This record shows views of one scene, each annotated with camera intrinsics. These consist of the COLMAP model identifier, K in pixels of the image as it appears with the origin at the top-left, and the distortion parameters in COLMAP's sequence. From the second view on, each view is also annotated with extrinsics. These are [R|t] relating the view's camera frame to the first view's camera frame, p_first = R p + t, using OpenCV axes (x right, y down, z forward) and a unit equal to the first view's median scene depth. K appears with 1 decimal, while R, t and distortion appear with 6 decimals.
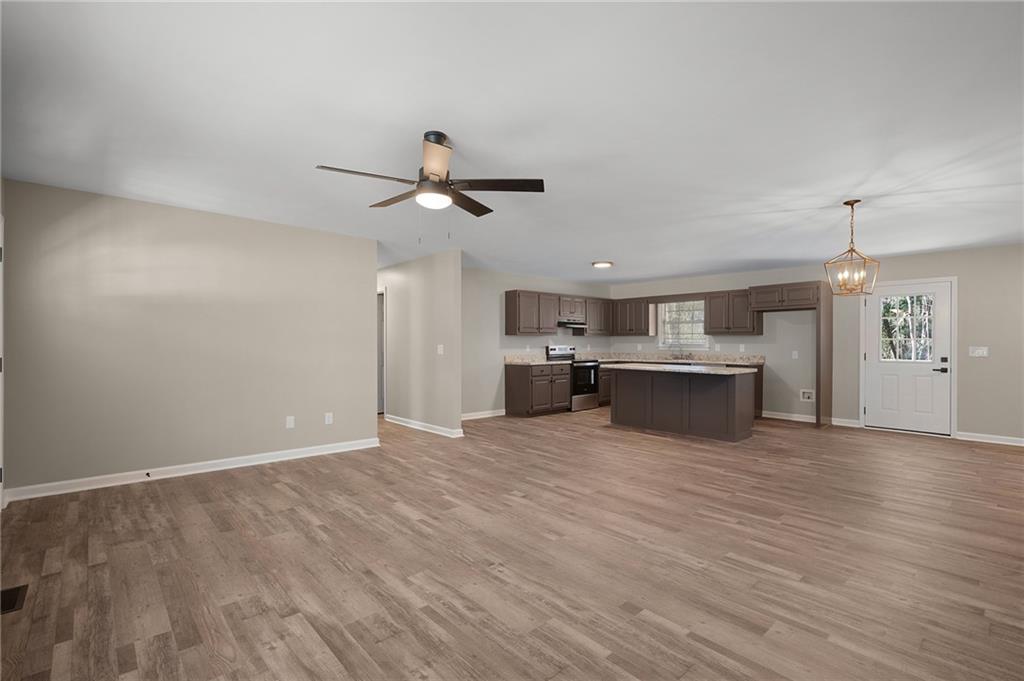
lens RADIAL K [[468.6, 0, 516.1], [0, 468.6, 342.9], [0, 0, 1]] dist [0.001383, 0.000395]
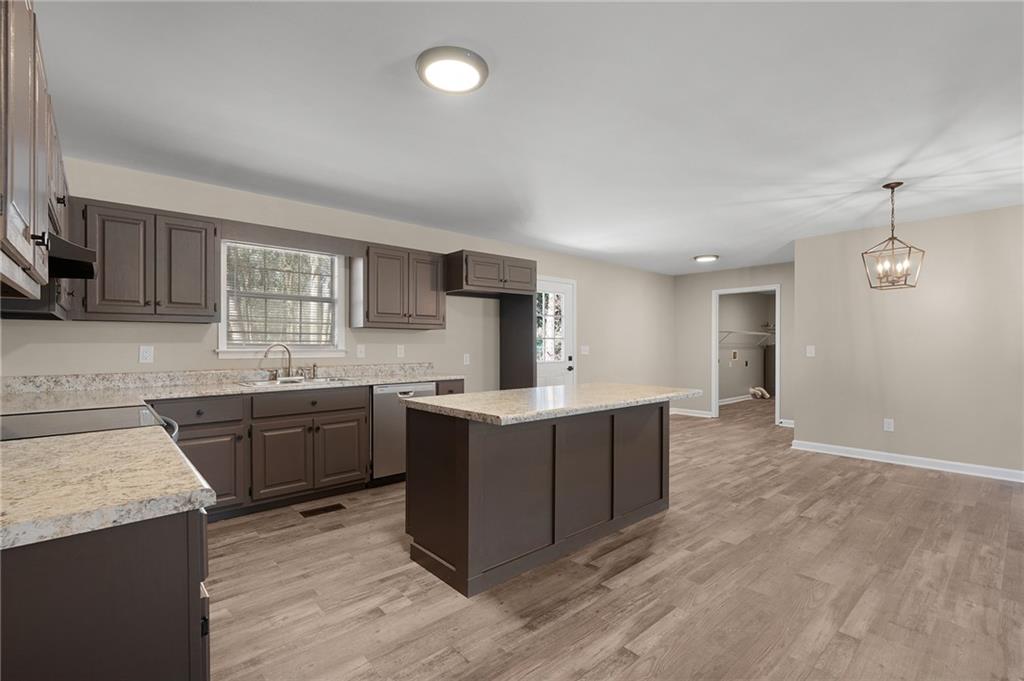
lens RADIAL K [[468.6, 0, 513.4], [0, 468.6, 344.3], [0, 0, 1]] dist [0.001383, 0.000395]
pose [[0.015780, -0.003614, 0.999869, -0.189546], [0.001501, 0.999992, 0.003591, 0.001168], [-0.999874, 0.001445, 0.015785, 1.659470]]
